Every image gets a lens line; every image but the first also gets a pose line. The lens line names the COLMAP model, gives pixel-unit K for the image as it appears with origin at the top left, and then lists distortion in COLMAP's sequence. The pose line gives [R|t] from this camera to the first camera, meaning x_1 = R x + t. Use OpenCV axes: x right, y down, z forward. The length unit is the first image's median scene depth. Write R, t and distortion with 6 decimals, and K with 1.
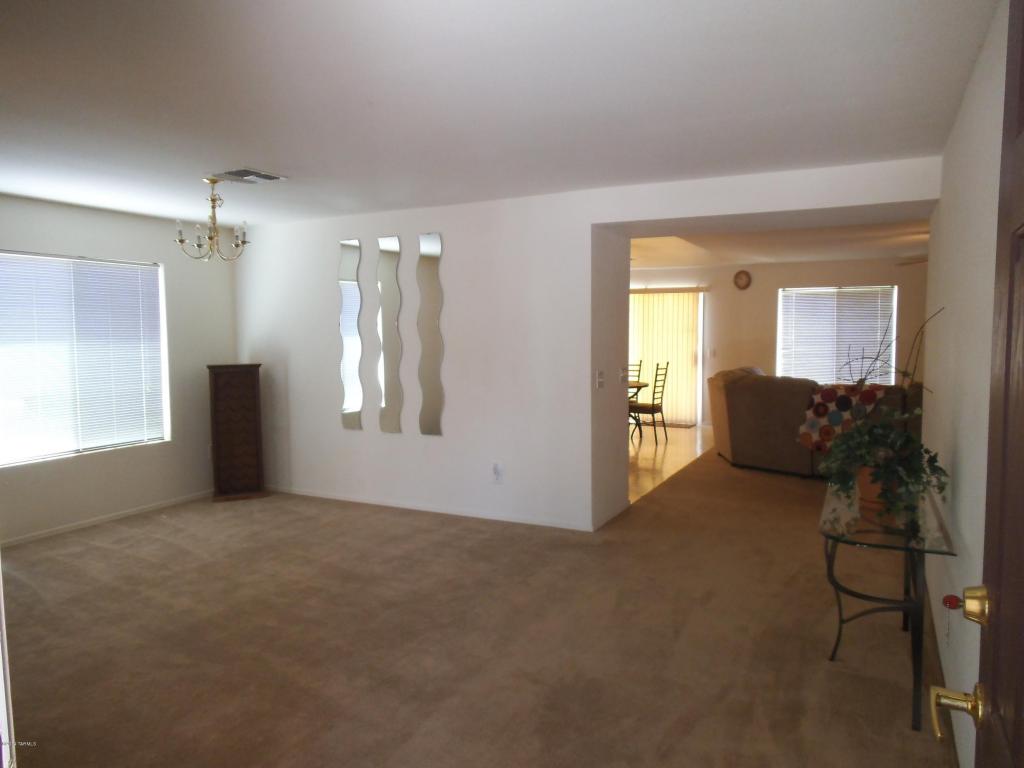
lens RADIAL K [[716.9, 0, 511.6], [0, 716.9, 382.0], [0, 0, 1]] dist [0.000185, -0.010807]
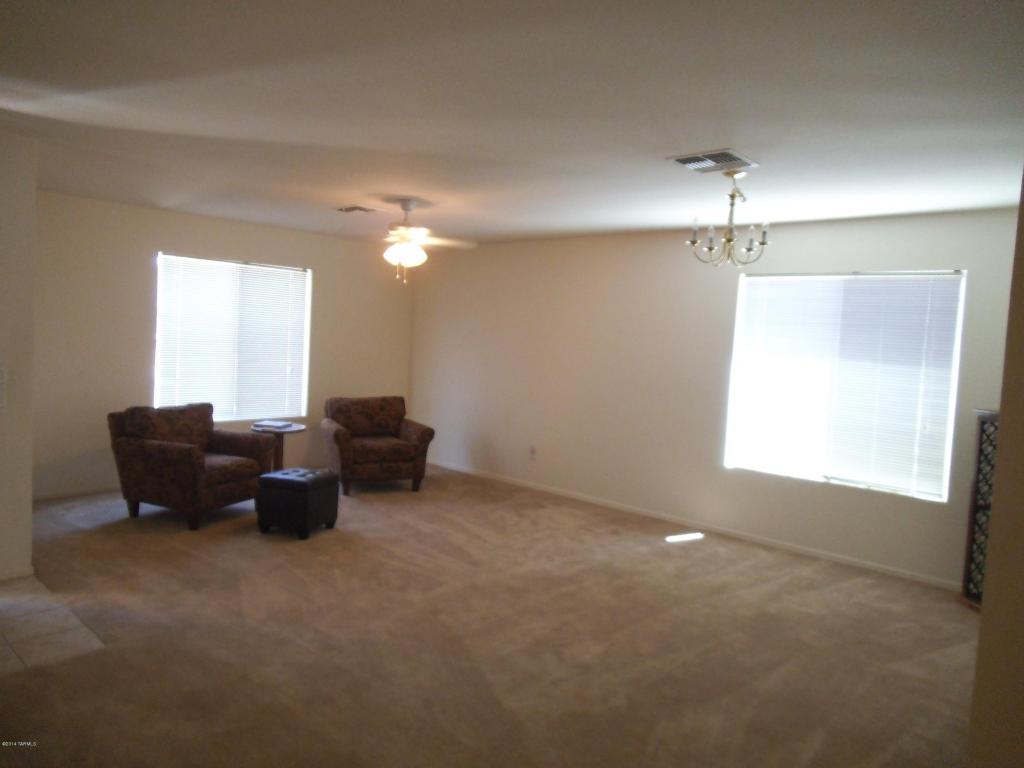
lens RADIAL K [[716.9, 0, 508.1], [0, 716.9, 388.7], [0, 0, 1]] dist [0.000185, -0.010807]
pose [[-0.314999, 0.051900, -0.947672, 0.433668], [-0.119785, 0.988345, 0.093943, -0.059788], [0.941502, 0.143109, -0.305111, 0.880816]]
